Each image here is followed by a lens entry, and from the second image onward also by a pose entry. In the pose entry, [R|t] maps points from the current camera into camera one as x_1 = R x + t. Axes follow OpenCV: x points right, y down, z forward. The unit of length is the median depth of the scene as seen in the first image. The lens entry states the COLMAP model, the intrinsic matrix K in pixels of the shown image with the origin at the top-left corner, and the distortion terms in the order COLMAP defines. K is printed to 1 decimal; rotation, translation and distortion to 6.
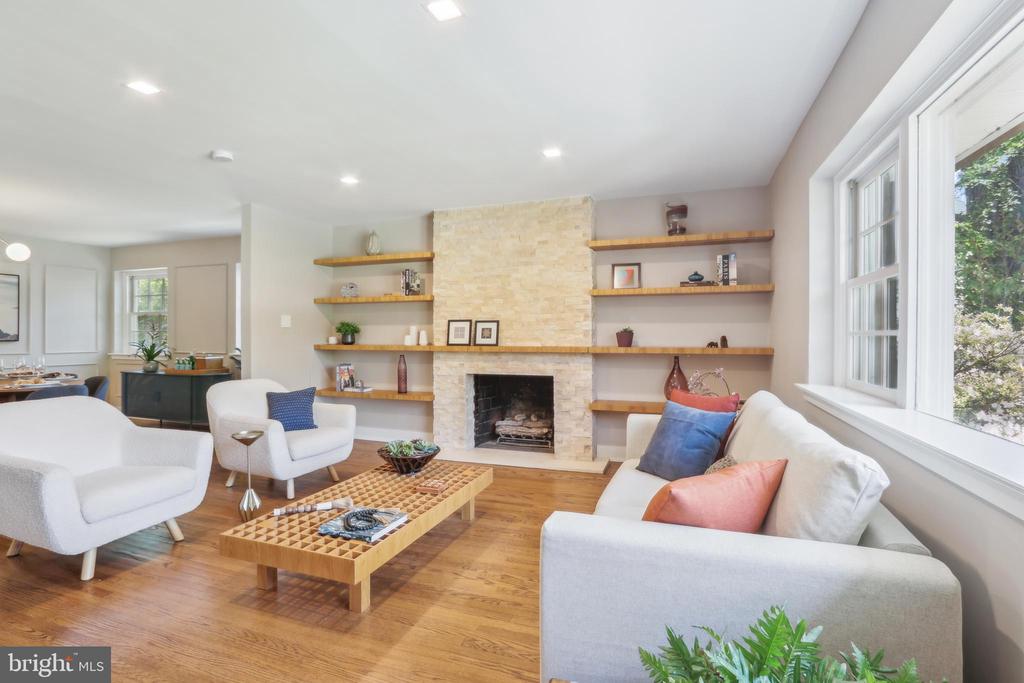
lens RADIAL K [[493.7, 0, 504.4], [0, 493.7, 334.2], [0, 0, 1]] dist [-0.014552, 0.000388]
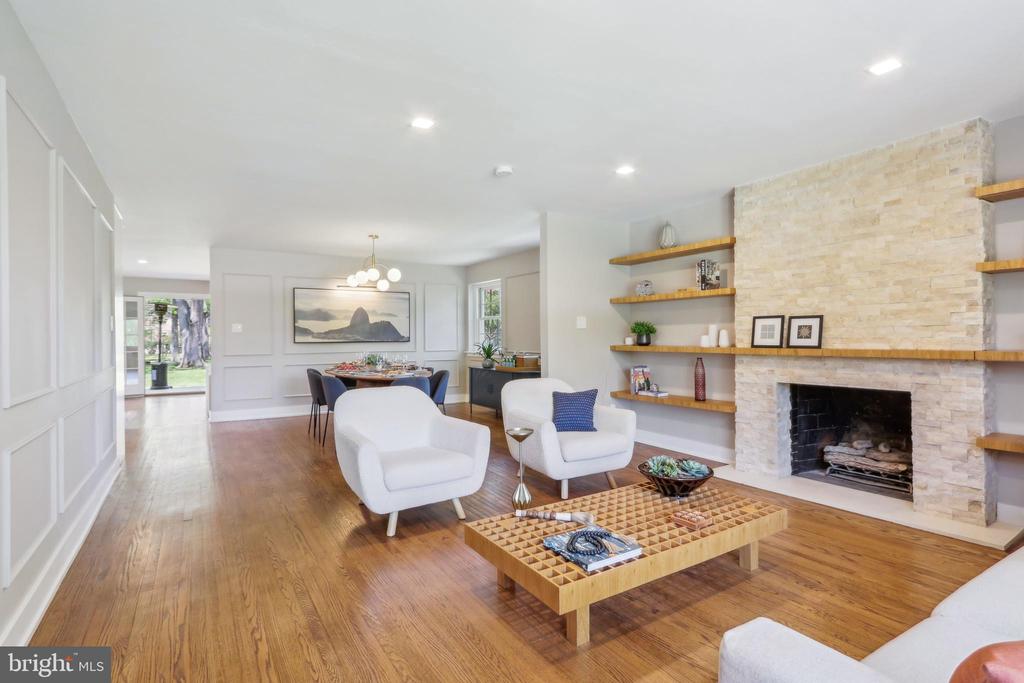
lens RADIAL K [[495.8, 0, 512.0], [0, 495.8, 341.5], [0, 0, 1]] dist [-0.012884, 0.001018]
pose [[0.791375, -0.000556, -0.611331, 0.076199], [0.009222, 0.999897, 0.011028, 0.000195], [0.611262, -0.014365, 0.791298, 0.103551]]
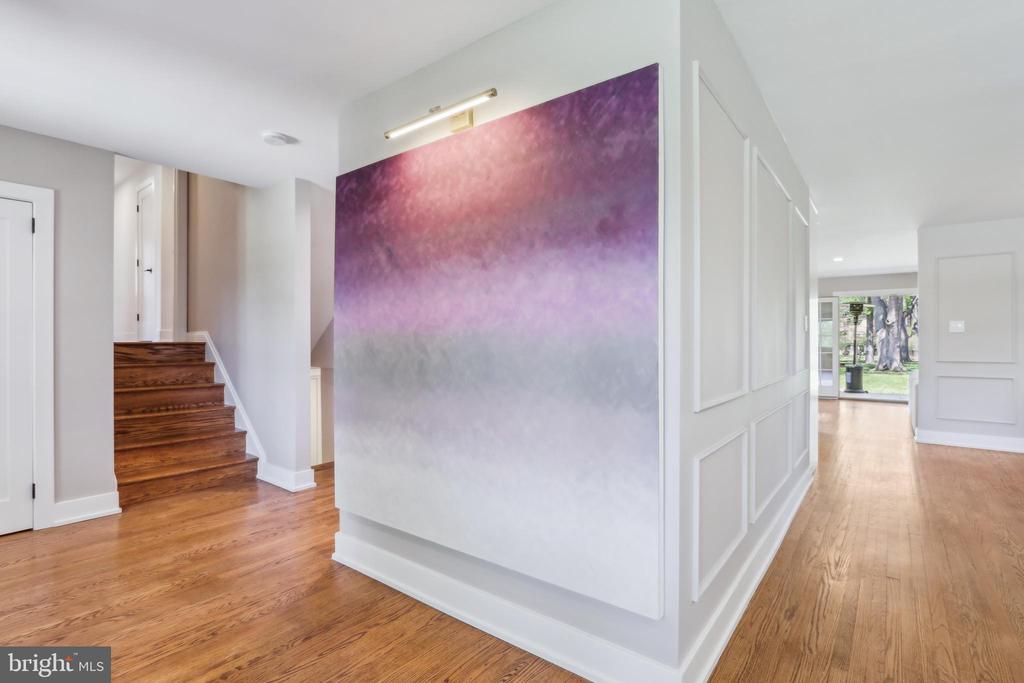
lens RADIAL K [[491.3, 0, 497.2], [0, 491.3, 336.6], [0, 0, 1]] dist [-0.014326, 0.000852]
pose [[-0.332224, -0.008933, -0.943158, -0.073101], [0.002268, 0.999945, -0.010270, 0.001088], [0.943198, -0.005551, -0.332186, 0.142716]]
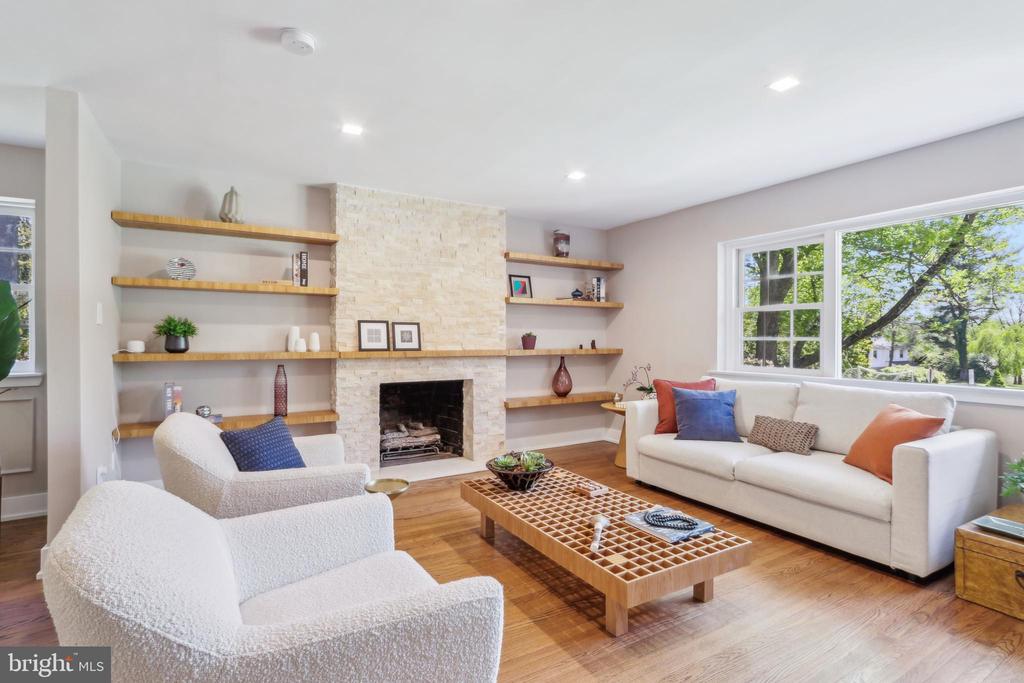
lens RADIAL K [[495.3, 0, 502.0], [0, 495.3, 339.9], [0, 0, 1]] dist [-0.016468, 0.000565]
pose [[0.641275, 0.001143, 0.767311, -0.628620], [-0.004875, 0.999985, 0.002585, 0.000938], [-0.767296, -0.005399, 0.641270, 0.296765]]
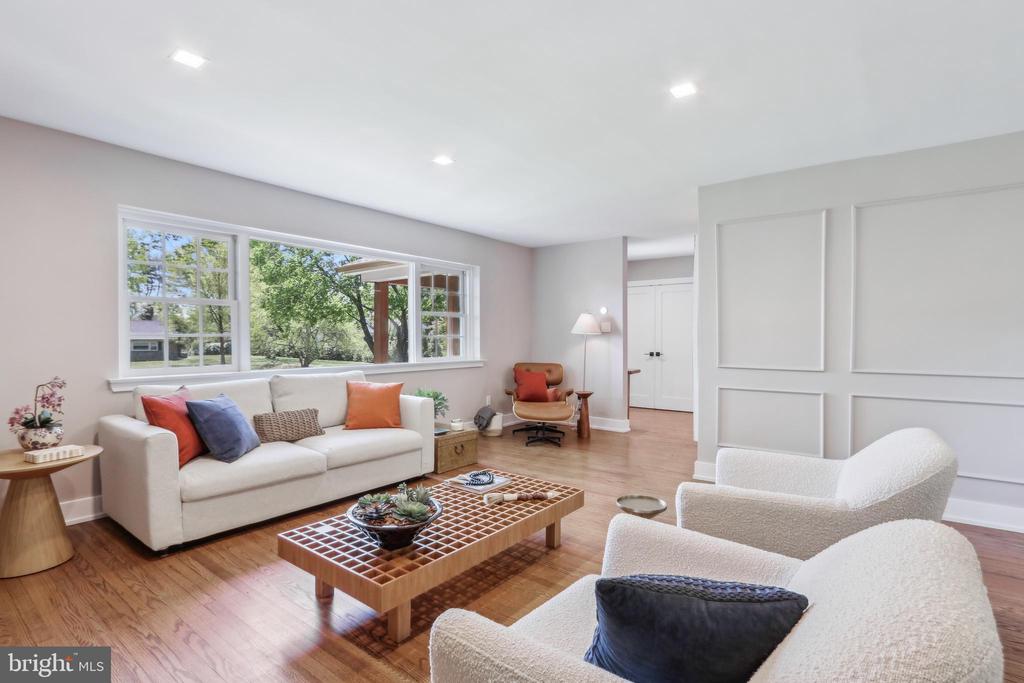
lens RADIAL K [[495.3, 0, 502.0], [0, 495.3, 339.9], [0, 0, 1]] dist [-0.016468, 0.000565]
pose [[-0.953405, -0.005124, 0.301651, -0.347316], [-0.004054, 0.999983, 0.004171, 0.002016], [-0.301667, 0.002754, -0.953409, 1.118053]]
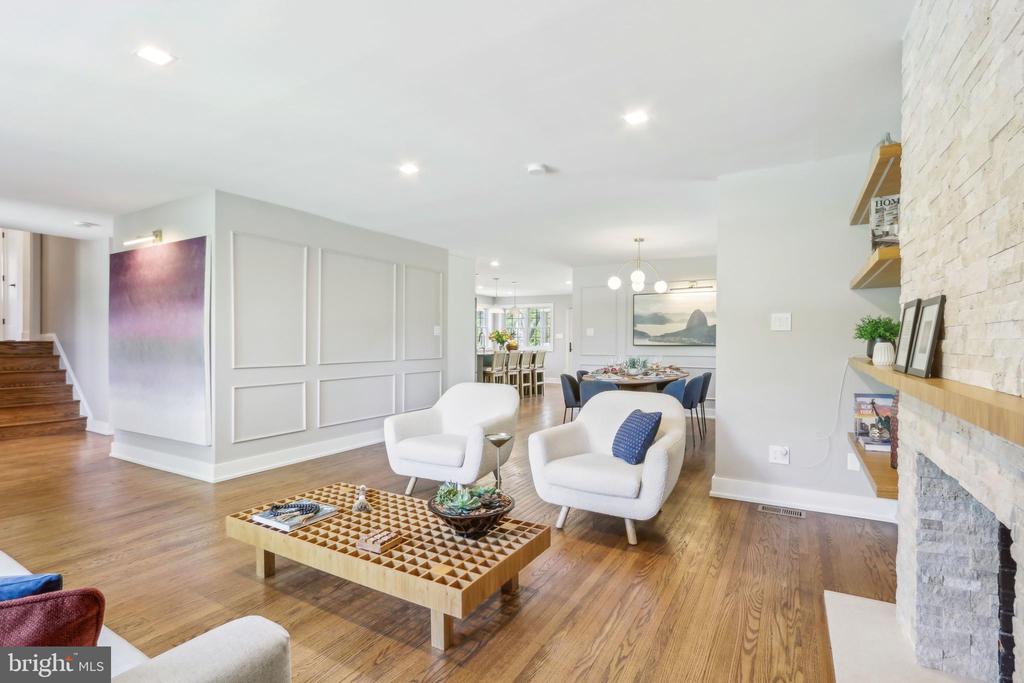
lens RADIAL K [[495.3, 0, 502.0], [0, 495.3, 339.9], [0, 0, 1]] dist [-0.016468, 0.000565]
pose [[-0.190732, -0.003125, -0.981637, 0.353546], [0.000076, 0.999995, -0.003198, 0.002245], [0.981642, -0.000685, -0.190731, 0.839763]]
